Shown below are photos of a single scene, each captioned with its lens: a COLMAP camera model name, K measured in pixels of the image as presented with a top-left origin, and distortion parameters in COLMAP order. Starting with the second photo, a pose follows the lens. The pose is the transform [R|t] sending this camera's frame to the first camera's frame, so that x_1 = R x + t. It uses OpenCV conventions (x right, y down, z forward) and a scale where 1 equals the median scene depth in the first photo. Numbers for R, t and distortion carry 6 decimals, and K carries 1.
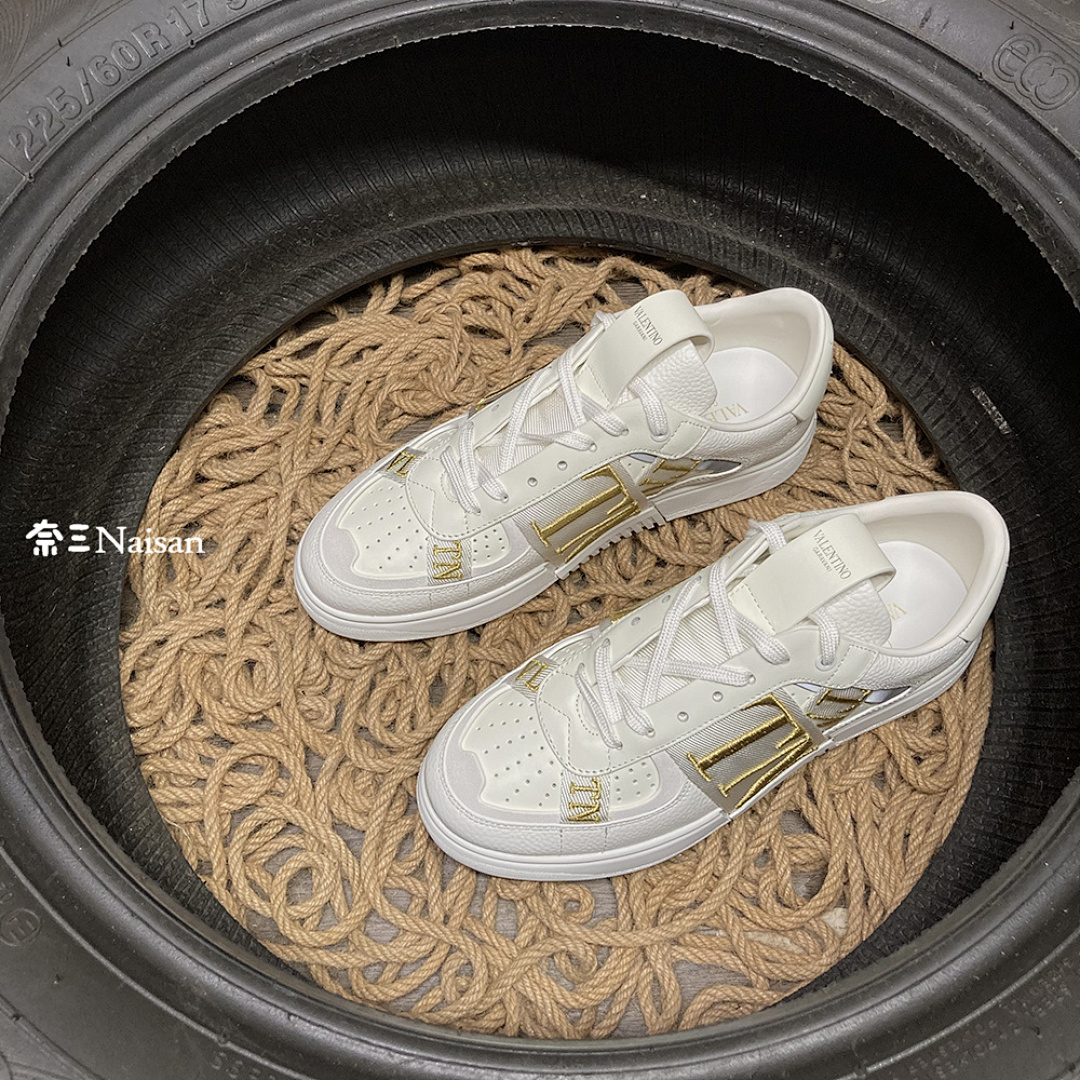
lens RADIAL K [[1189.8, 0, 540.0], [0, 1189.8, 540.0], [0, 0, 1]] dist [0.121328, -0.468352]
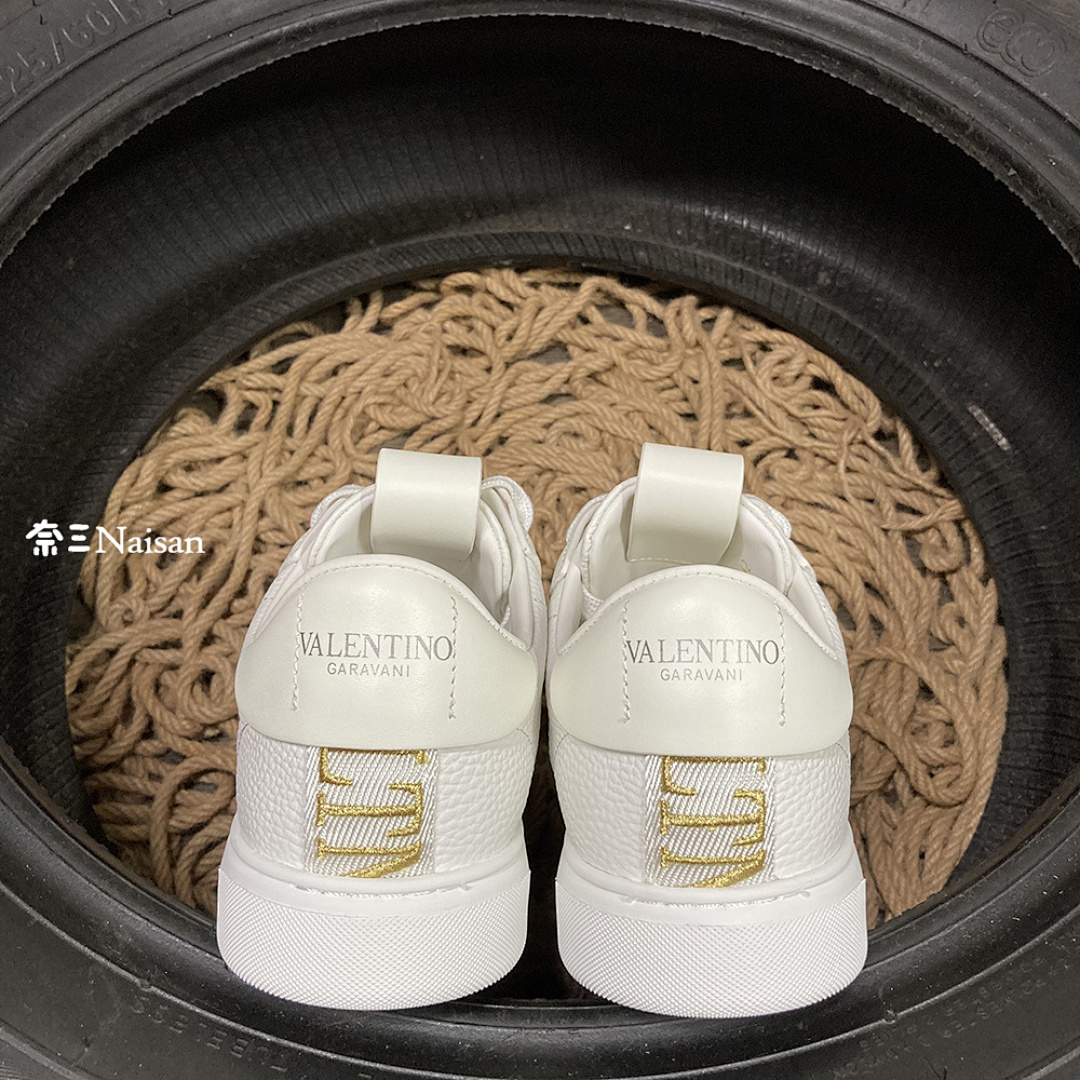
lens RADIAL K [[1204.9, 0, 543.8], [0, 1204.9, 539.1], [0, 0, 1]] dist [0.117178, -0.457551]
pose [[0.999892, 0.001941, 0.014581, 0.003480], [0.000031, 0.990982, -0.133996, 0.118147], [-0.014710, 0.133982, 0.990875, 0.050687]]
